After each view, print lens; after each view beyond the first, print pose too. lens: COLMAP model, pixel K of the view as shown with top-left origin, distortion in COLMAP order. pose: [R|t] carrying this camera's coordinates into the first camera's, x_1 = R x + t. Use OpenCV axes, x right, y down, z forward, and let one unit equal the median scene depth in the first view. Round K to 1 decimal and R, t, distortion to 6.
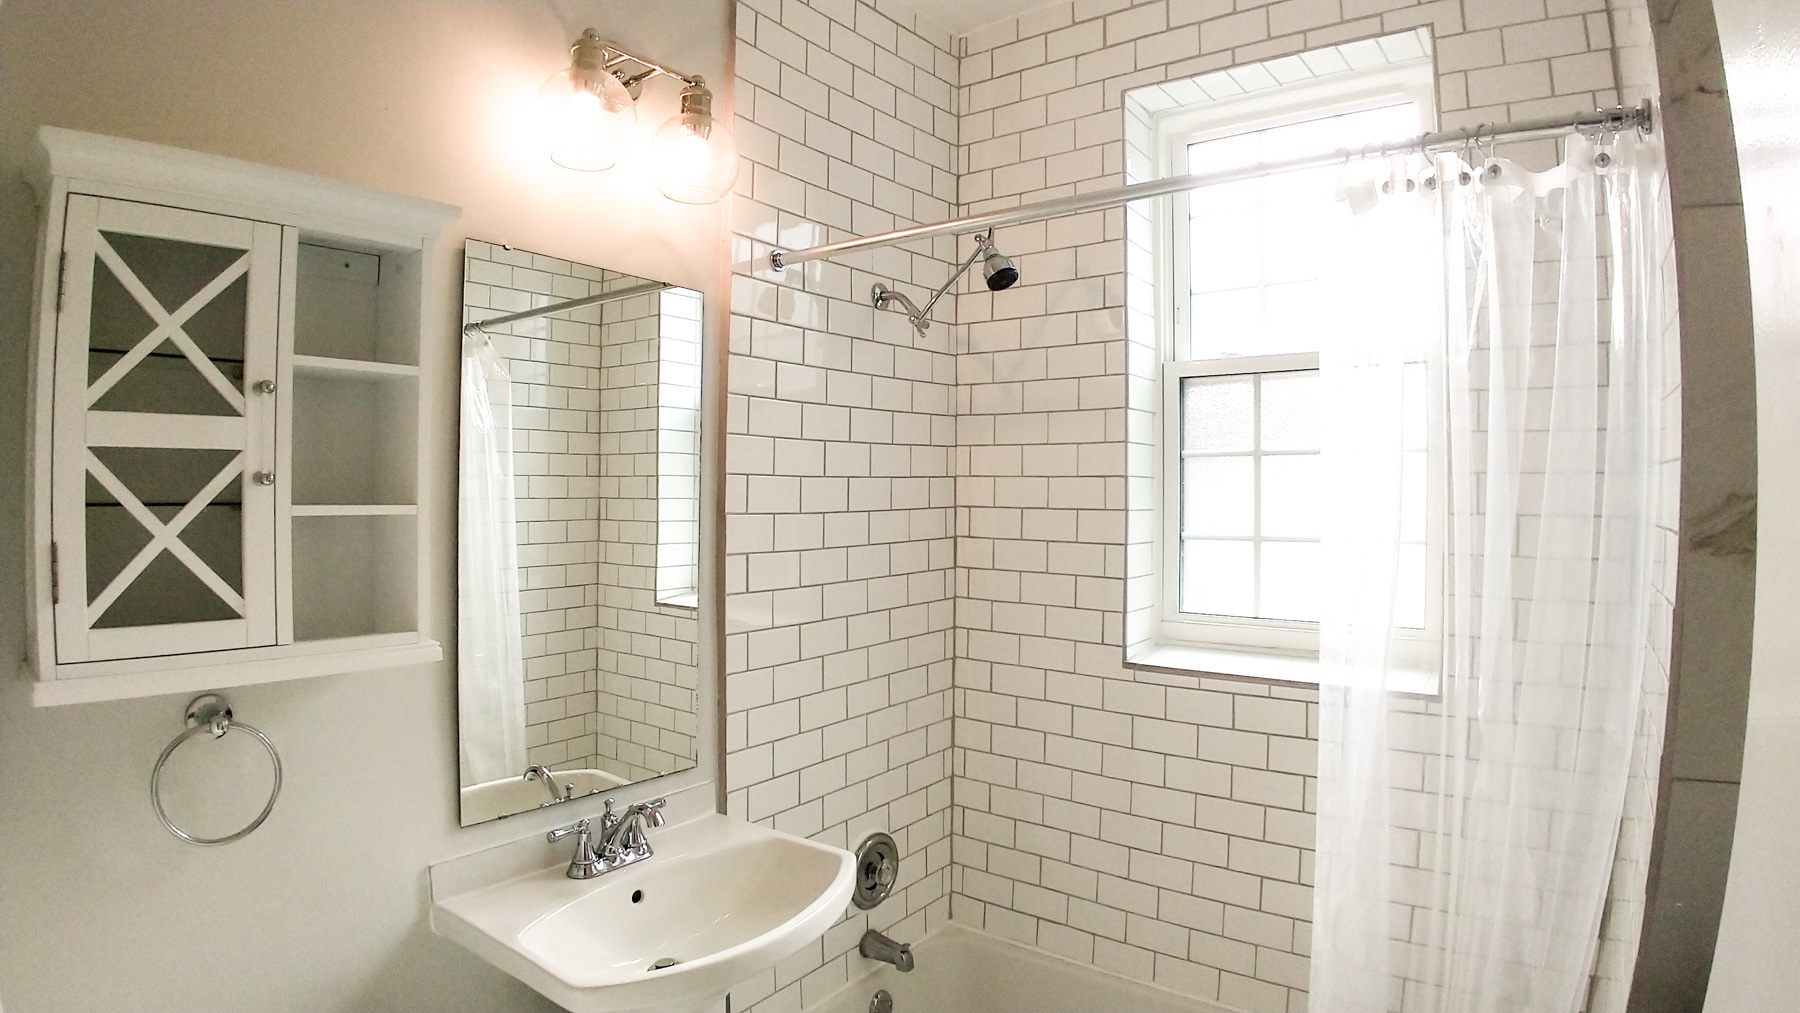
lens RADIAL K [[944.0, 0, 889.3], [0, 944.0, 513.4], [0, 0, 1]] dist [-0.124138, -0.001959]
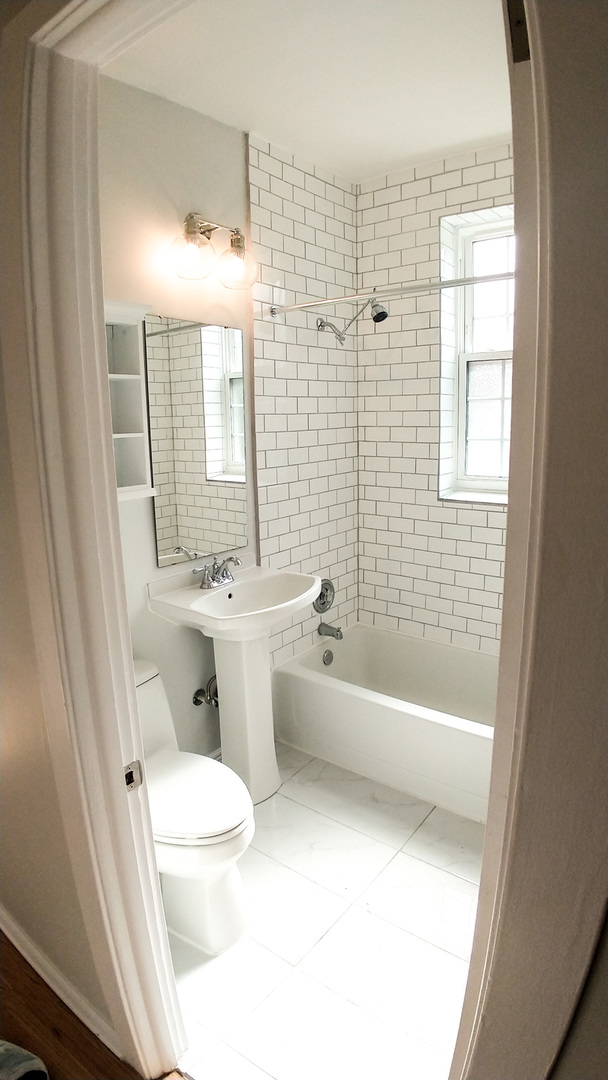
lens RADIAL K [[566.4, 0, 298.1], [0, 566.4, 539.8], [0, 0, 1]] dist [-0.124138, -0.001959]
pose [[0.999413, -0.022772, -0.025583, -0.039182], [0.027178, 0.981842, 0.187745, 0.001657], [0.020843, -0.188330, 0.981885, -0.290322]]
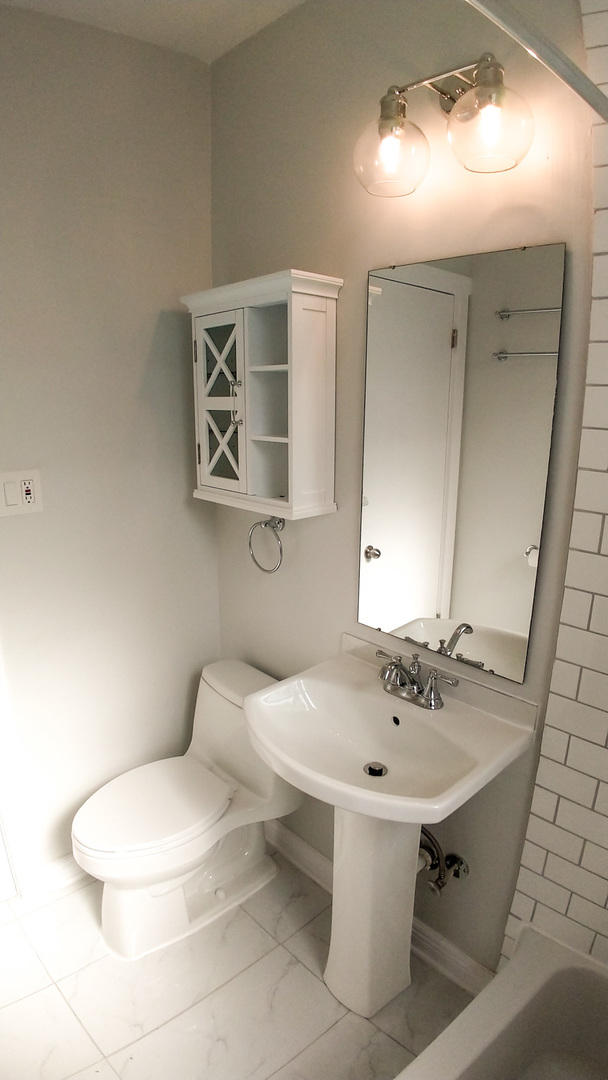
lens RADIAL K [[566.4, 0, 298.1], [0, 566.4, 539.8], [0, 0, 1]] dist [-0.124138, -0.001959]
pose [[-0.172296, 0.232216, -0.957282, 0.375693], [-0.016599, 0.970993, 0.238530, -0.046276], [0.984905, 0.056988, -0.163444, 0.690128]]
